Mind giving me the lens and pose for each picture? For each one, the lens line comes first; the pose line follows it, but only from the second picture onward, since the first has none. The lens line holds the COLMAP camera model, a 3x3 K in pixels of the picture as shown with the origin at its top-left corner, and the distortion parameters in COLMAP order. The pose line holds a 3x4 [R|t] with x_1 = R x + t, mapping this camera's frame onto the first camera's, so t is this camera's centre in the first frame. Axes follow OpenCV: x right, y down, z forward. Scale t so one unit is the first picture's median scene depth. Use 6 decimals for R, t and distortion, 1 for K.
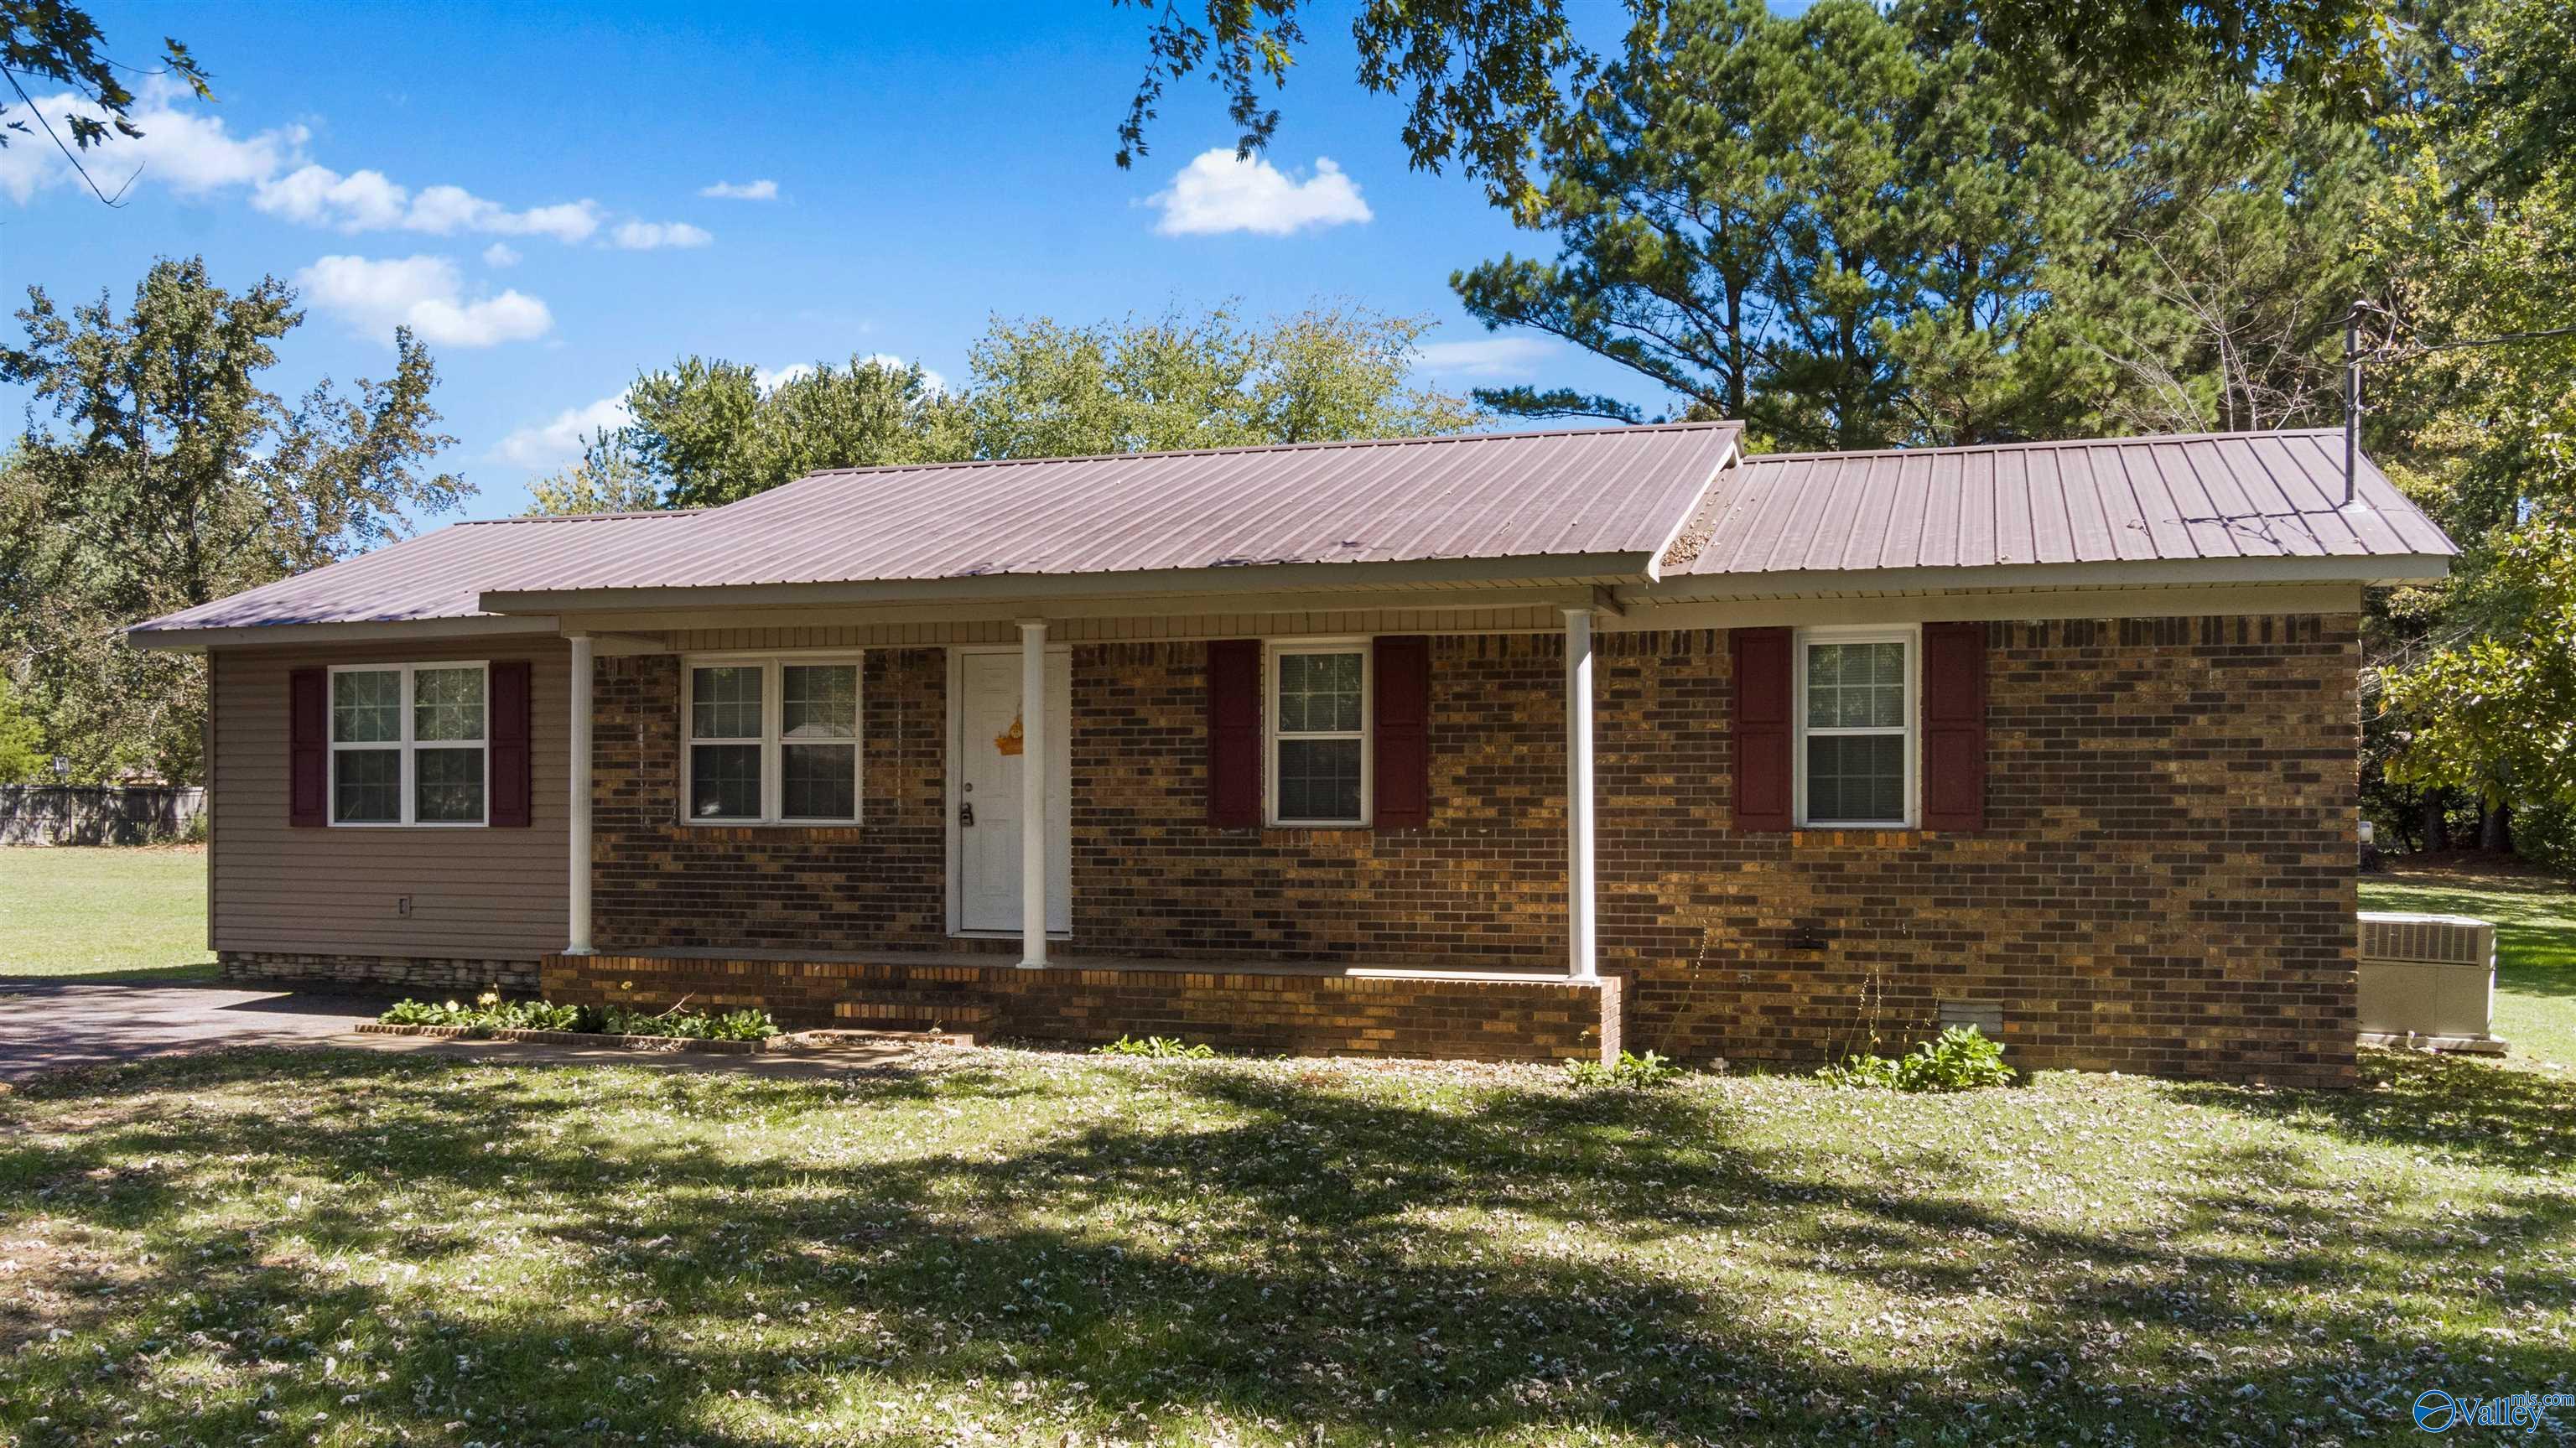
lens RADIAL K [[2131.8, 0, 1293.8], [0, 2131.8, 805.7], [0, 0, 1]] dist [-0.041906, -0.004294]
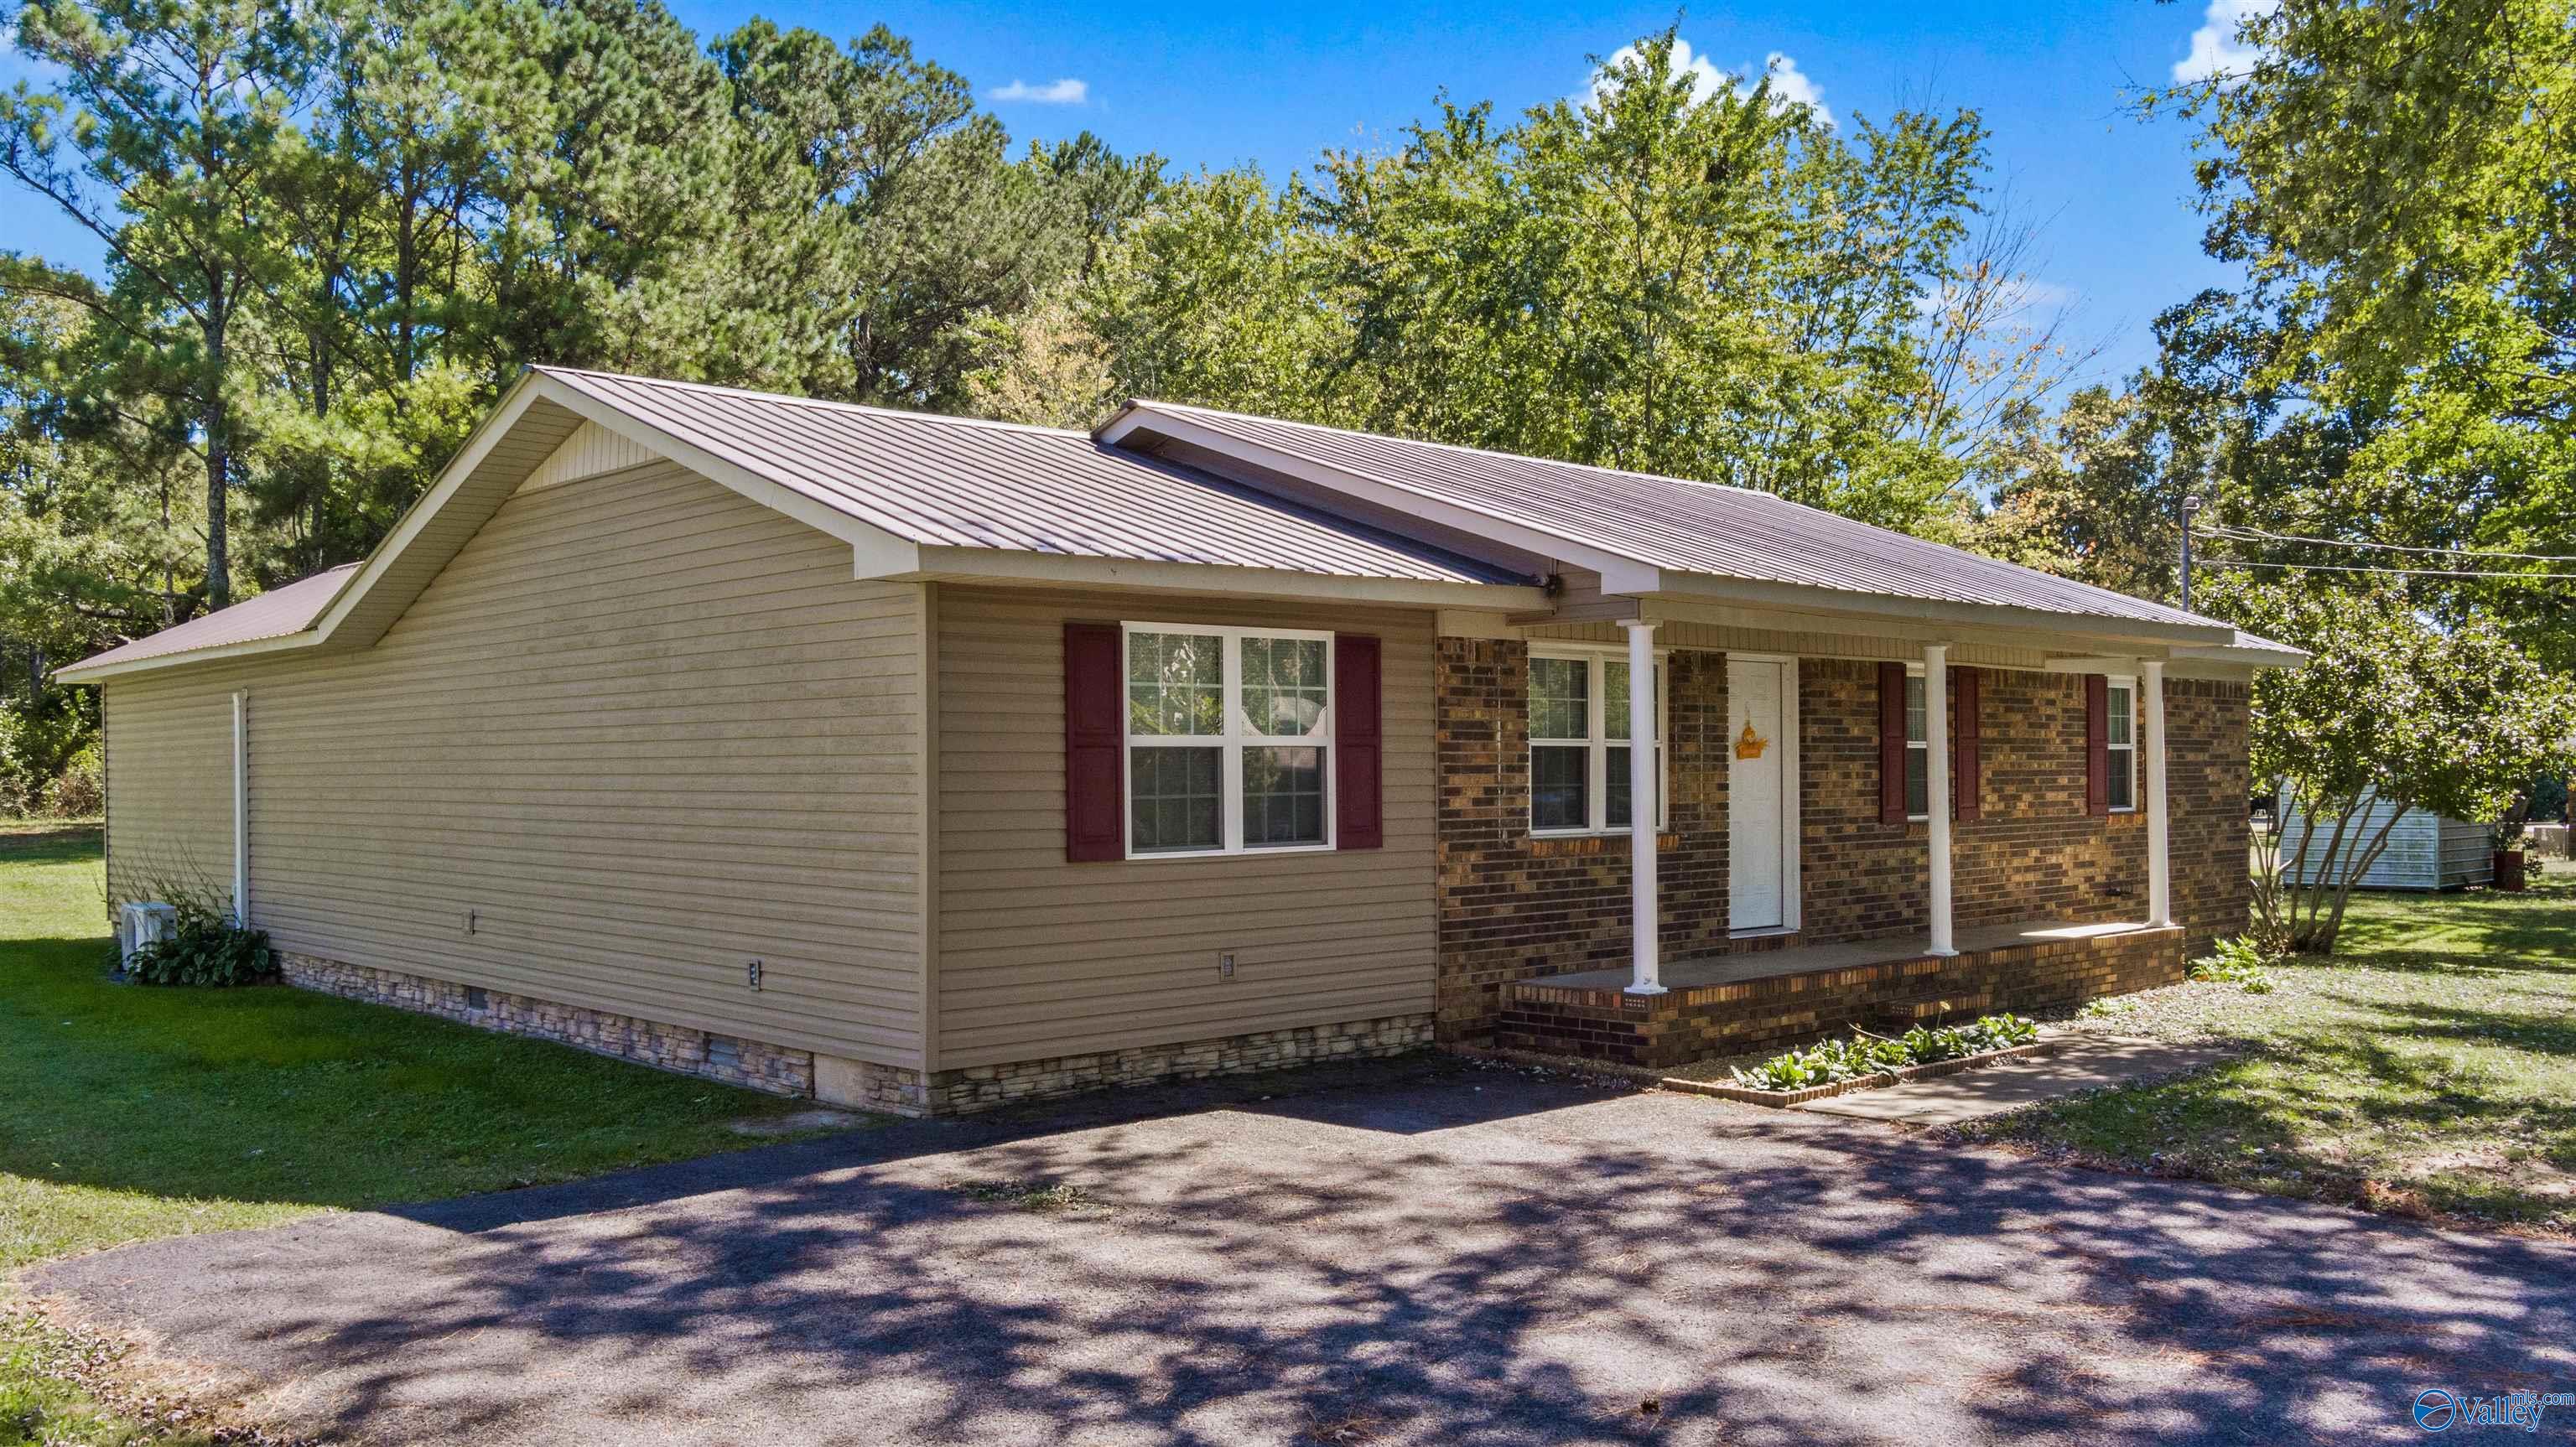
lens RADIAL K [[2074.1, 0, 1324.5], [0, 2074.1, 758.0], [0, 0, 1]] dist [-0.037925, -0.002167]
pose [[0.478030, -0.001520, 0.878342, -1.124032], [0.000484, 0.999999, 0.001467, -0.026174], [-0.878344, -0.000276, 0.478030, 0.701603]]
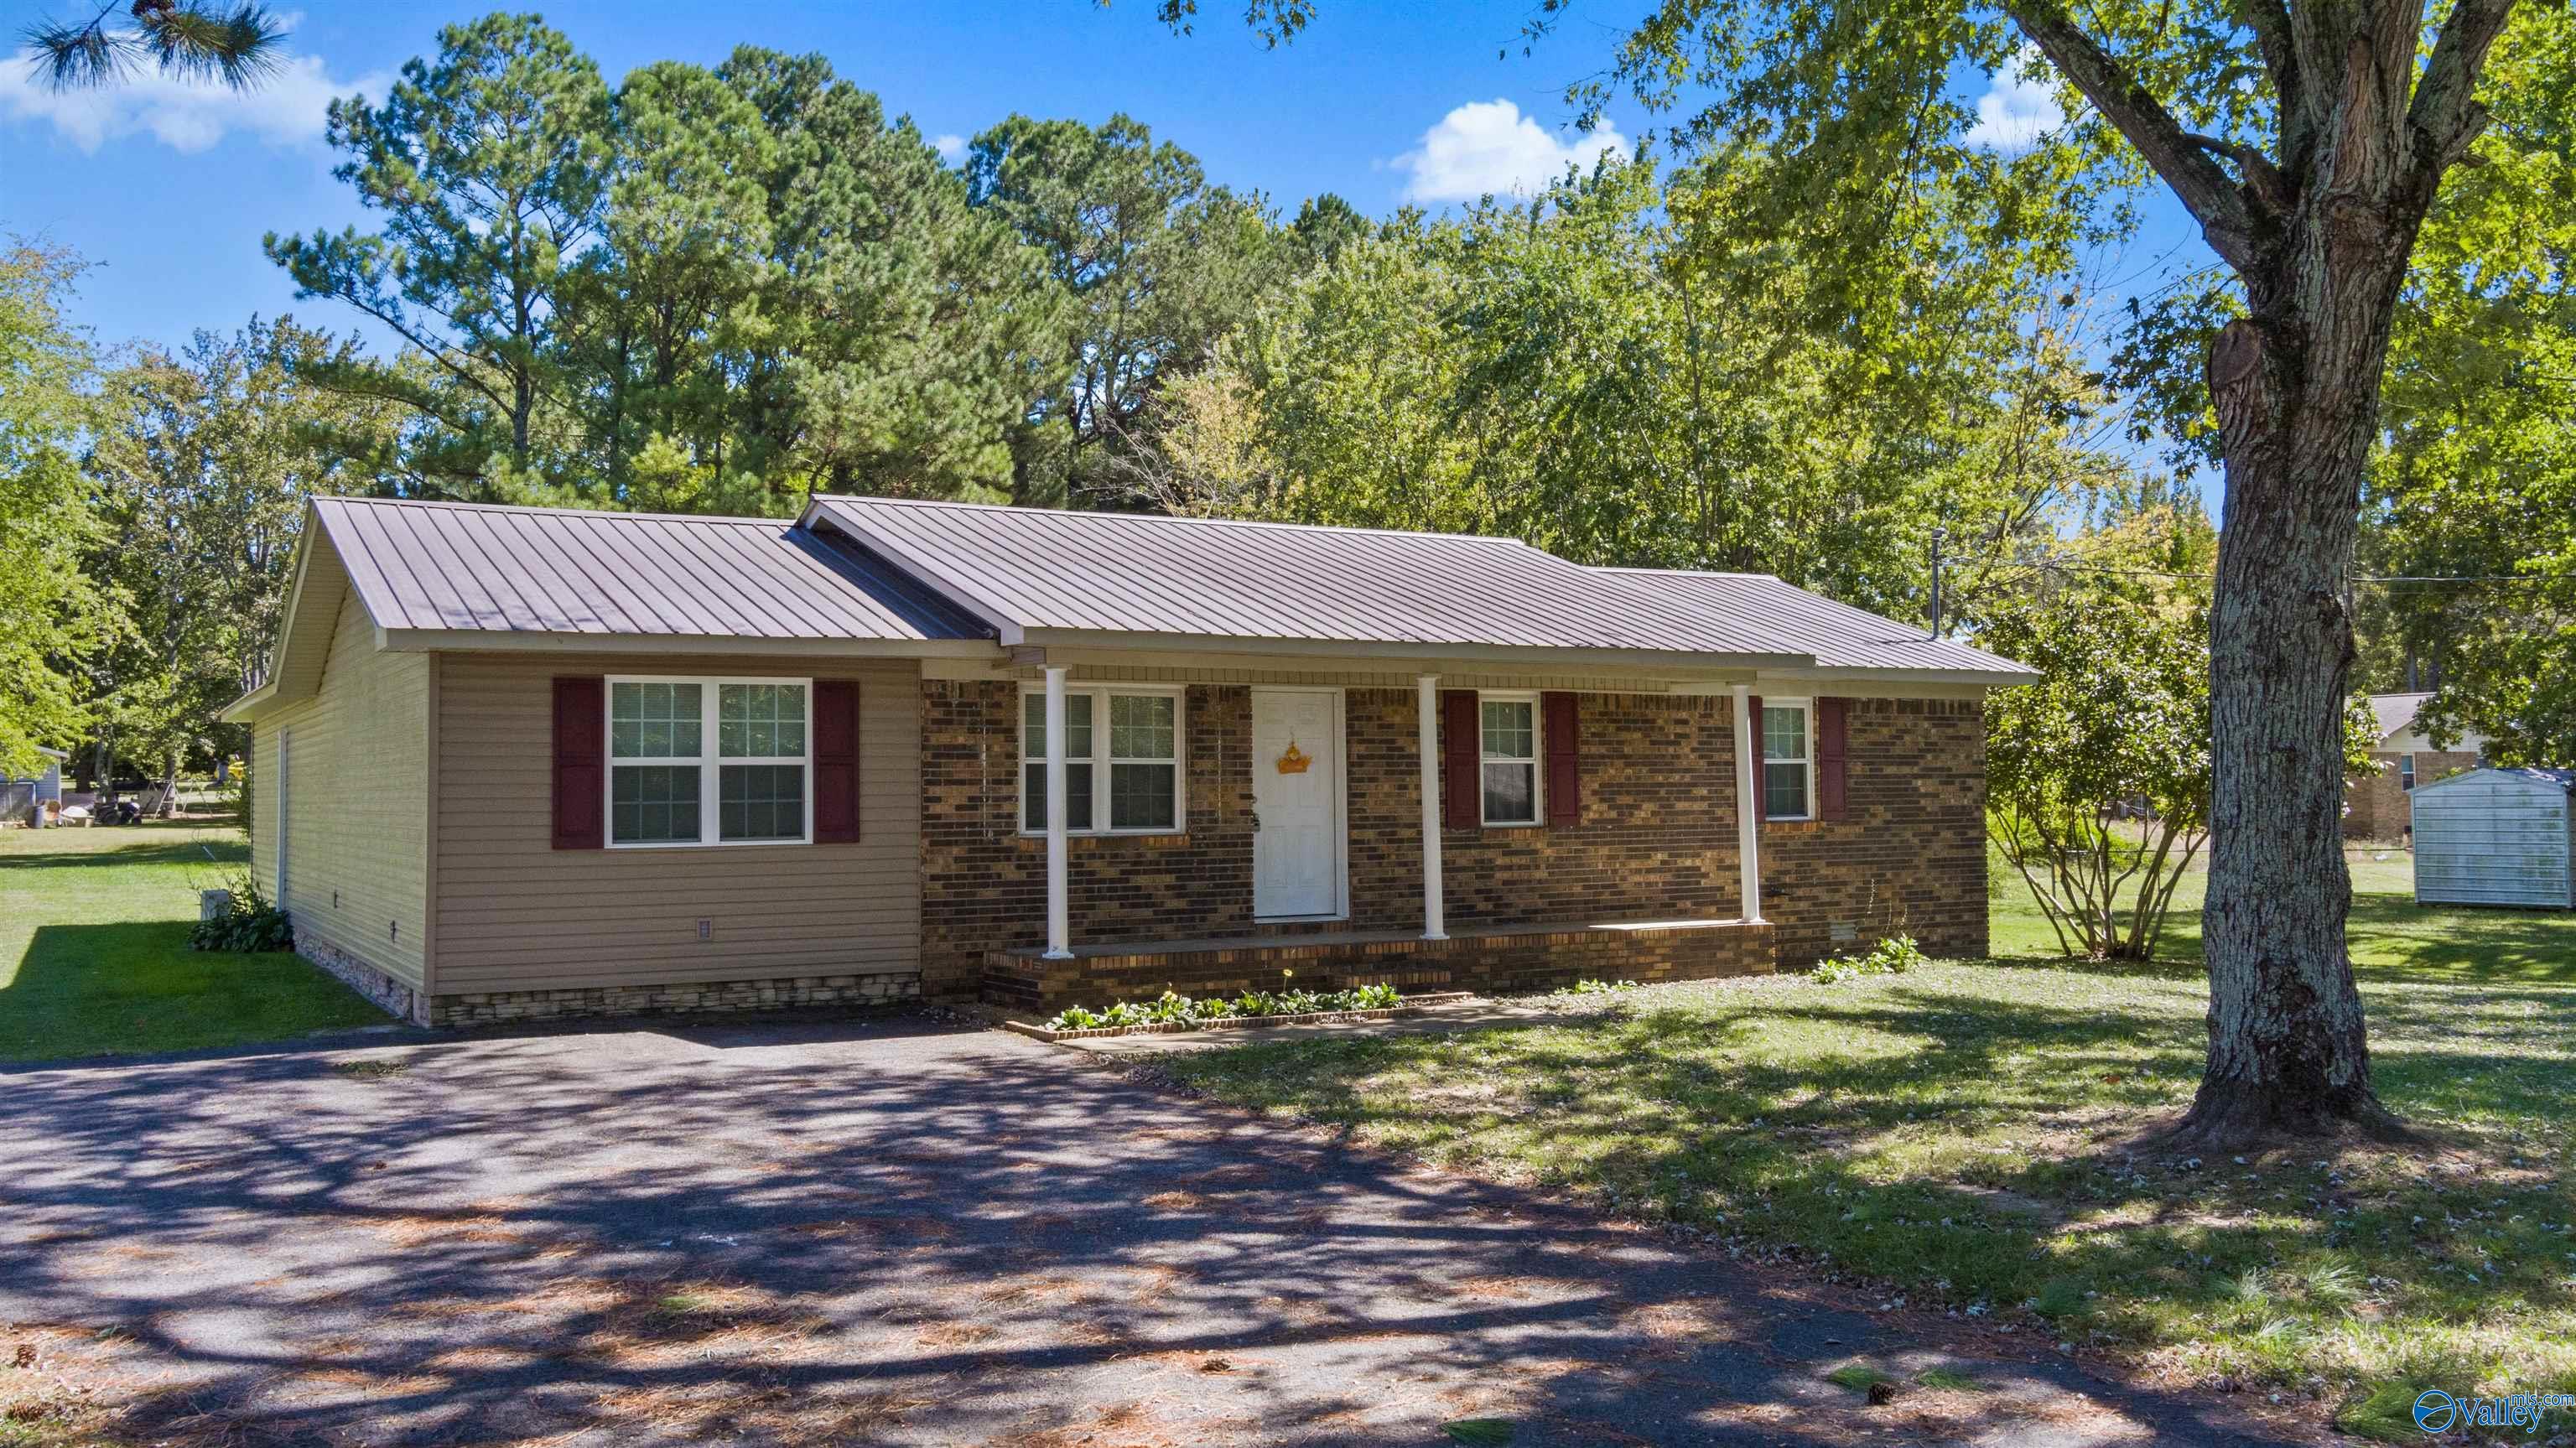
lens RADIAL K [[2080.9, 0, 1277.7], [0, 2080.9, 656.1], [0, 0, 1]] dist [-0.016443, -0.005076]
pose [[0.671778, 0.038716, 0.739740, -1.044520], [0.004729, 0.998389, -0.056547, -0.023826], [-0.740737, 0.041485, 0.670513, 0.187988]]
